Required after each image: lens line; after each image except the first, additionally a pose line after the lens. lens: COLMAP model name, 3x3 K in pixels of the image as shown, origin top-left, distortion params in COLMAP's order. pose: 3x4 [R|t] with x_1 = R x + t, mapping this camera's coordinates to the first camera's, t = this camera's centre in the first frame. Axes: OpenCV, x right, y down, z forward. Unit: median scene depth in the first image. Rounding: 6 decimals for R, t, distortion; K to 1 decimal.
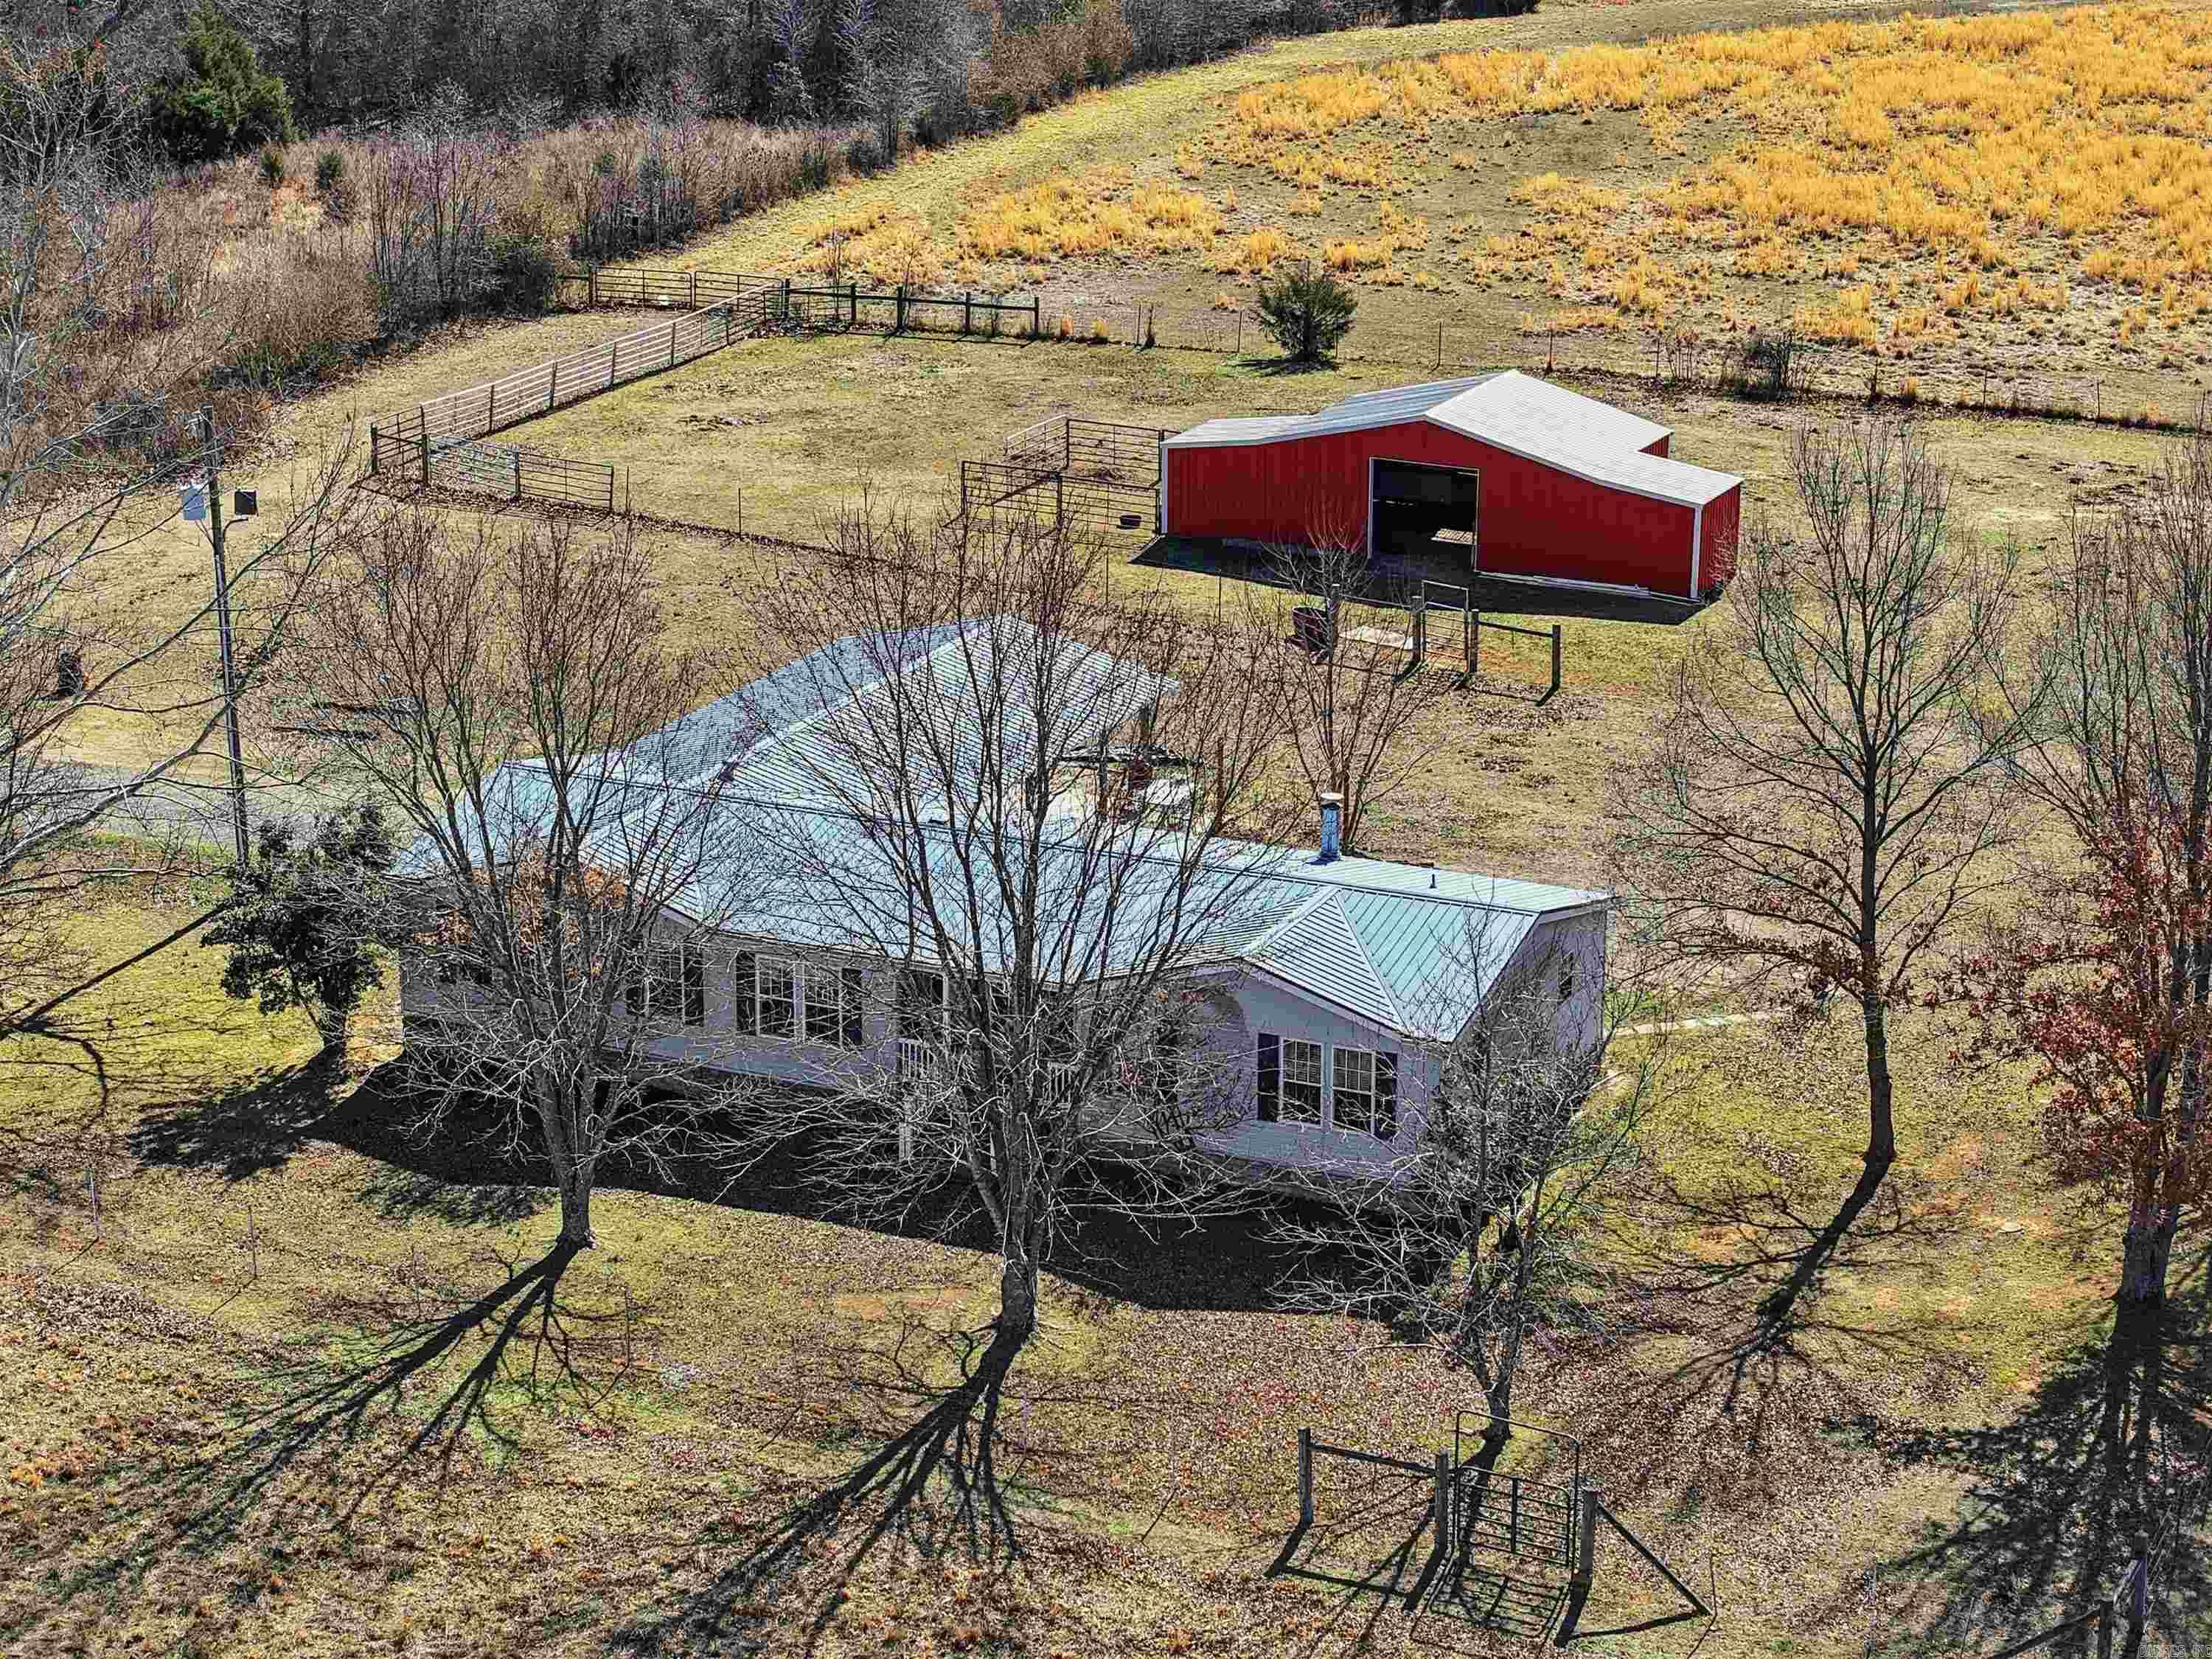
lens RADIAL K [[4662.2, 0, 1106.0], [0, 4662.2, 829.5], [0, 0, 1]] dist [-0.067425, 0.082314]
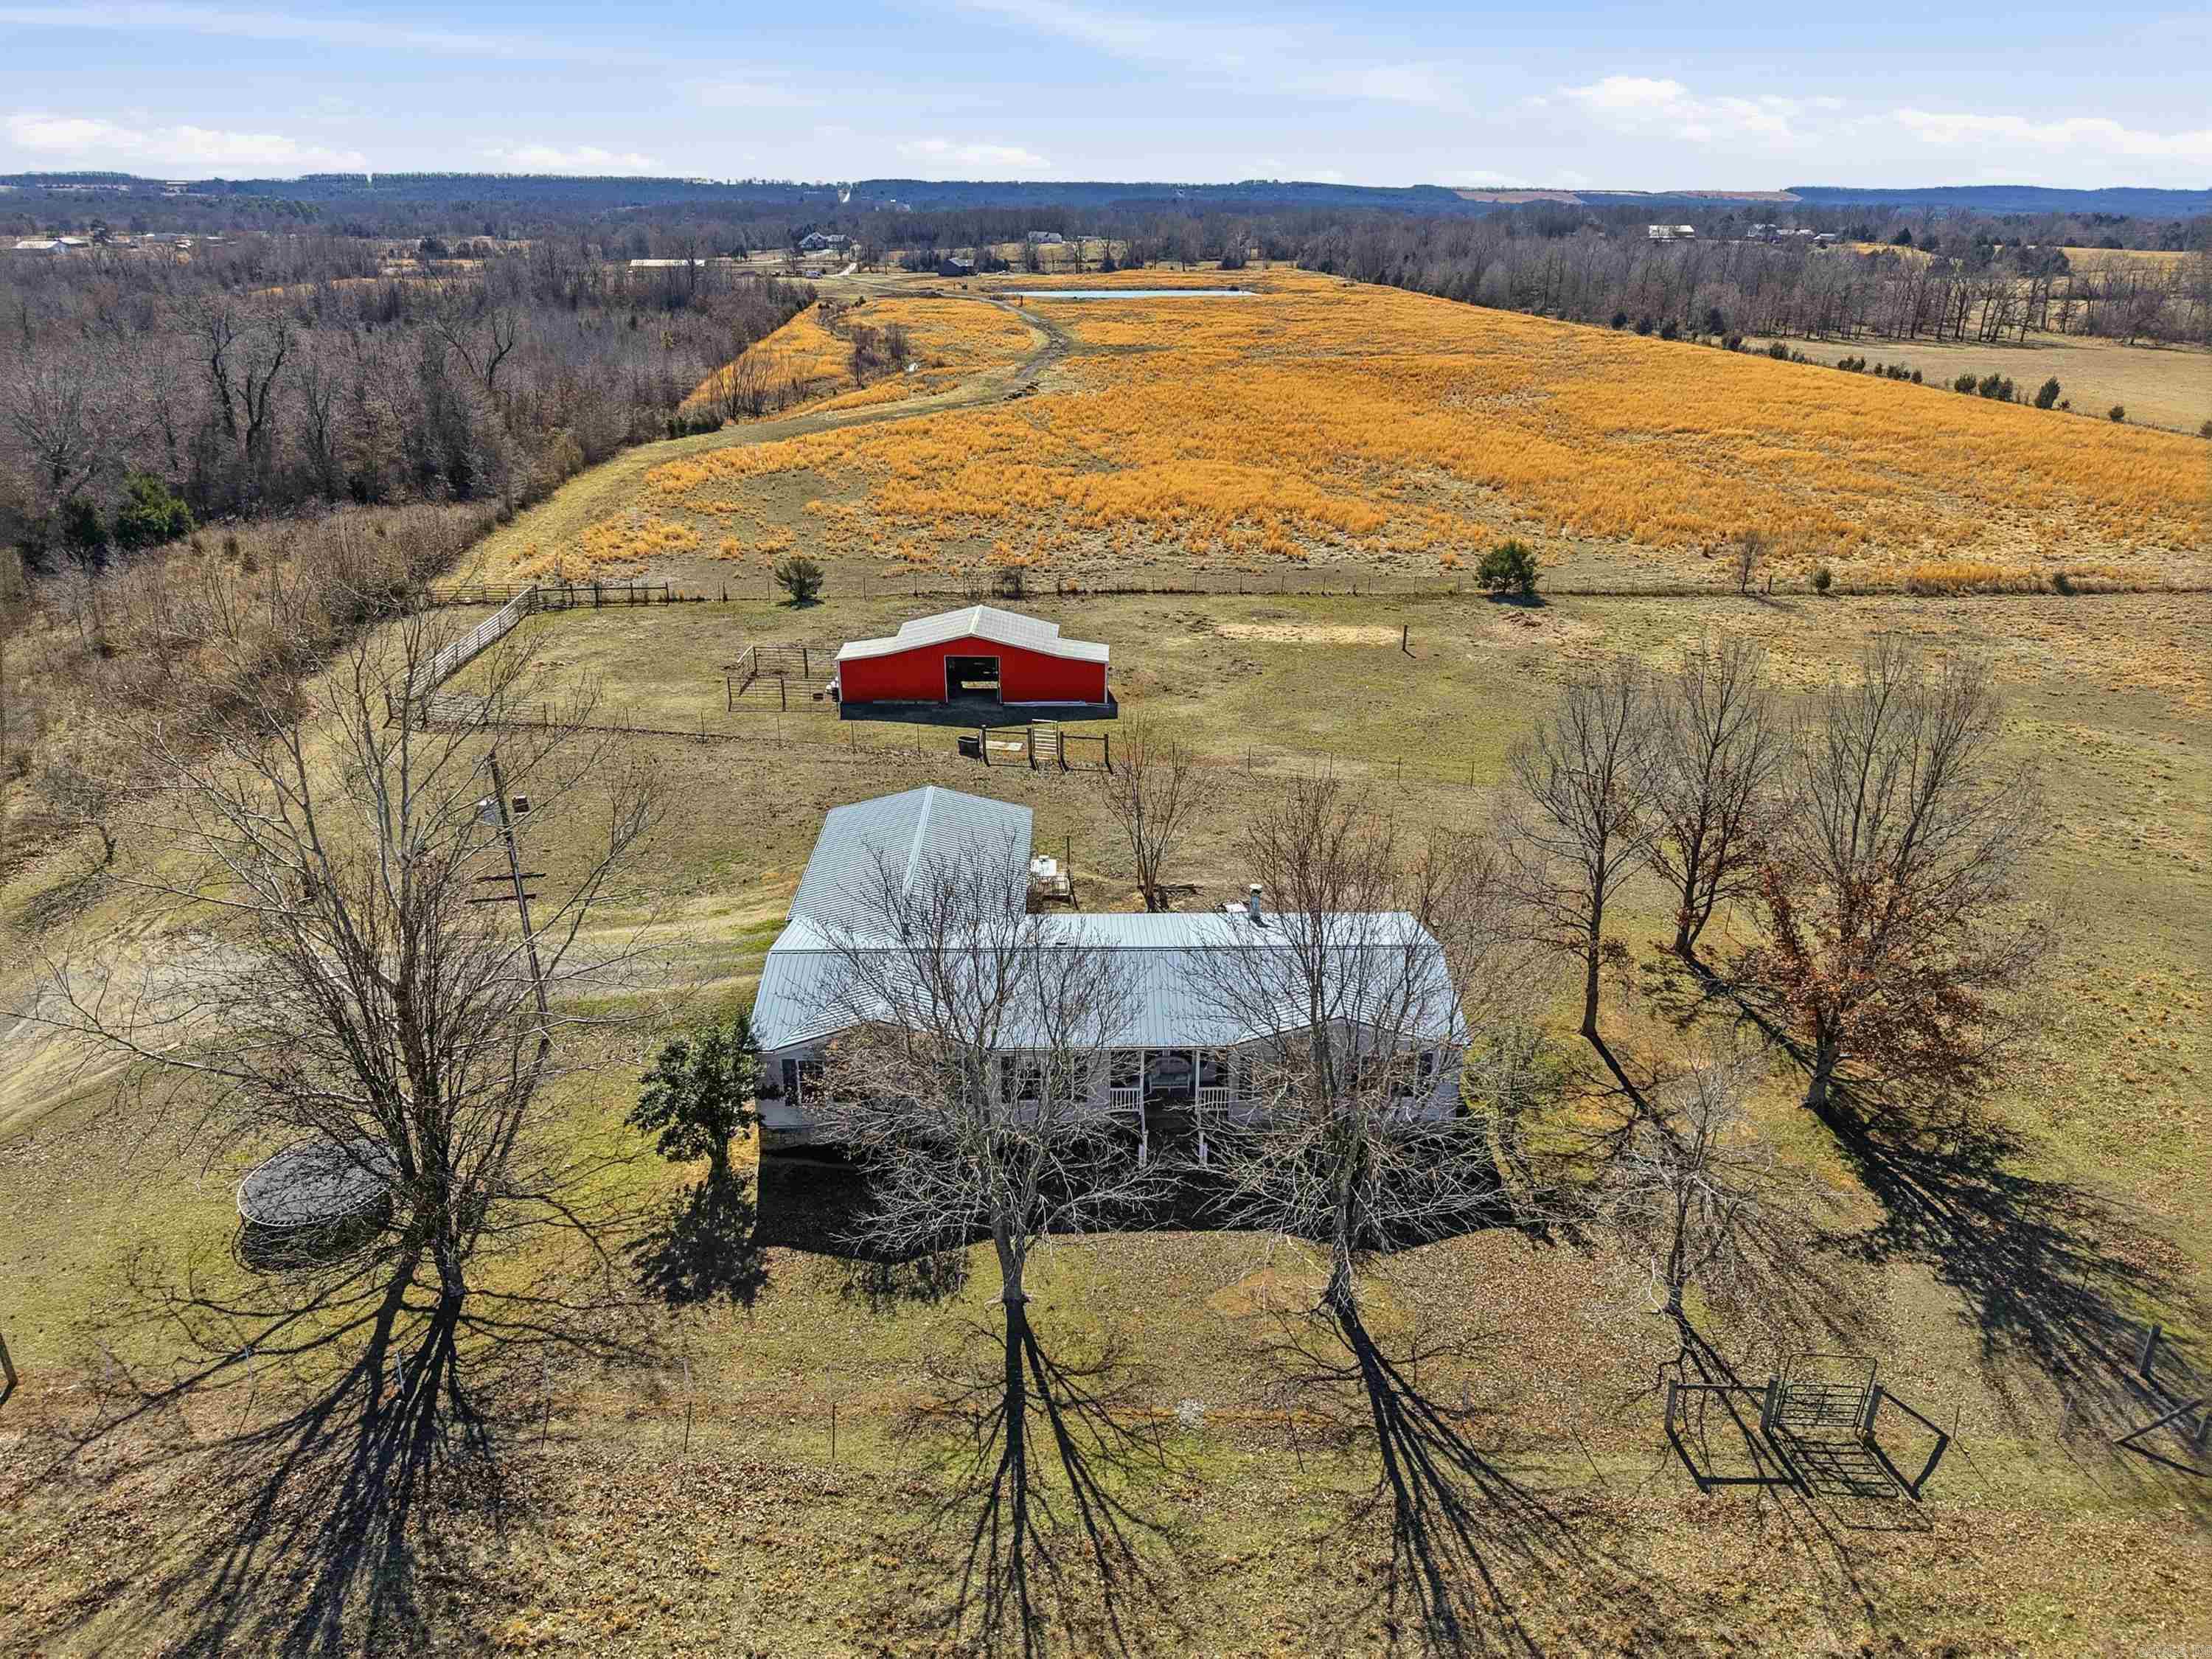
lens RADIAL K [[1456.7, 0, 1106.0], [0, 1456.7, 829.5], [0, 0, 1]] dist [0.009604, 0.000112]
pose [[0.891333, -0.174011, 0.418623, -0.245251], [0.129774, 0.982696, 0.132167, -0.115555], [-0.434377, -0.063479, 0.898491, 0.527377]]
